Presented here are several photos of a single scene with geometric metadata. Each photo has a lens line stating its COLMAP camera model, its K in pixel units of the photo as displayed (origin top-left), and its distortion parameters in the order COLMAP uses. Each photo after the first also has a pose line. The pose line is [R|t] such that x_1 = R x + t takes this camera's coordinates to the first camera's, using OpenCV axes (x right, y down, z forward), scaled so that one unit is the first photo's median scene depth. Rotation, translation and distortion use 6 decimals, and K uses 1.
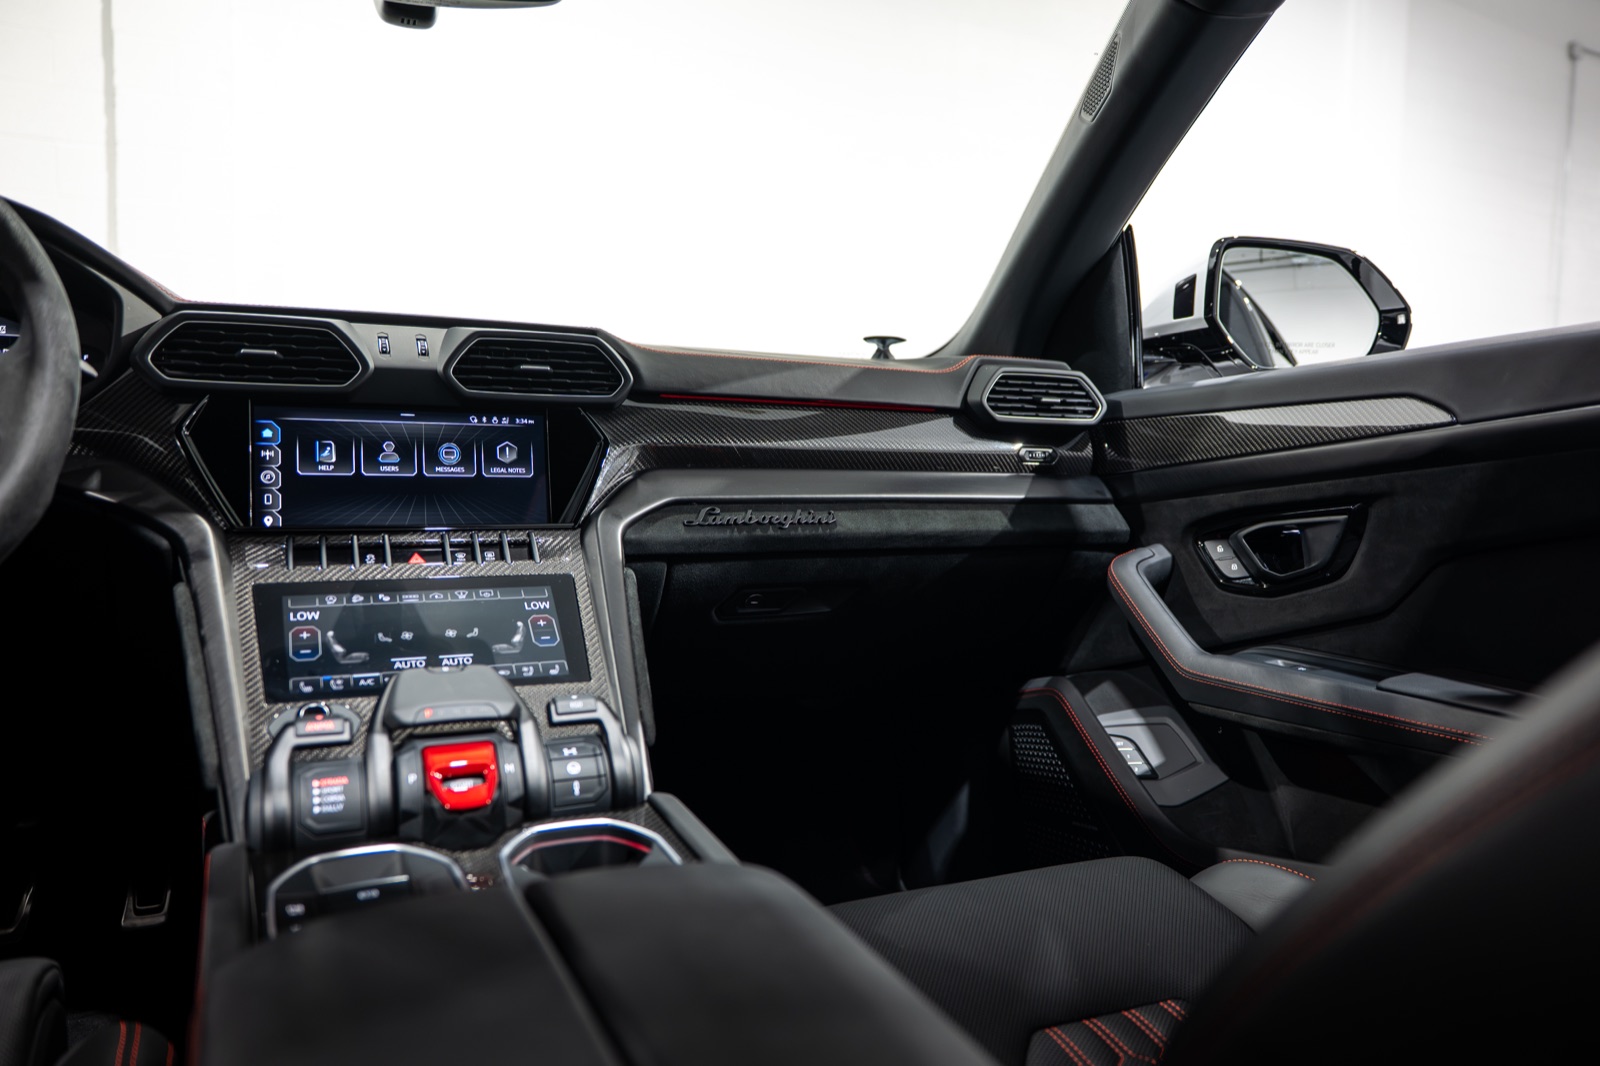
lens RADIAL K [[1123.9, 0, 804.3], [0, 1123.9, 535.2], [0, 0, 1]] dist [-0.002097, 0.007859]
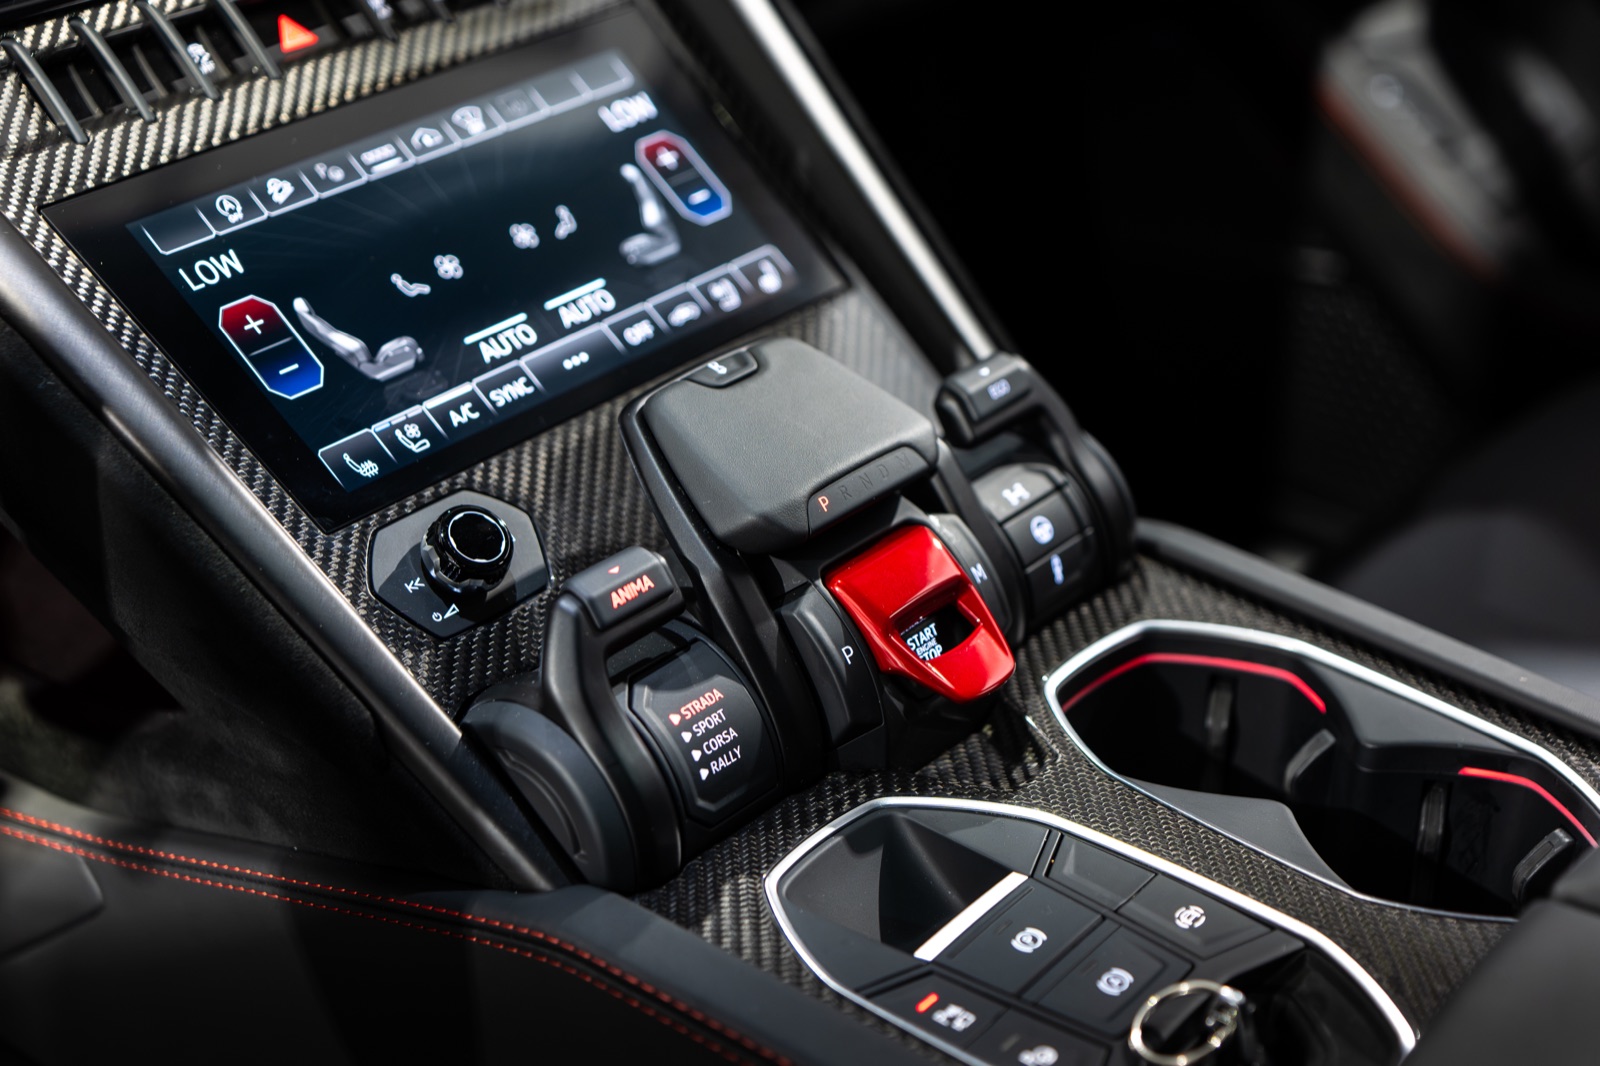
lens RADIAL K [[2684.3, 0, 798.7], [0, 2684.3, 545.5], [0, 0, 1]] dist [-0.006837, 0.000000]
pose [[0.912543, -0.211145, 0.350261, -0.530375], [0.039007, 0.897454, 0.439380, -0.211969], [-0.407116, -0.387290, 0.827202, 0.101861]]
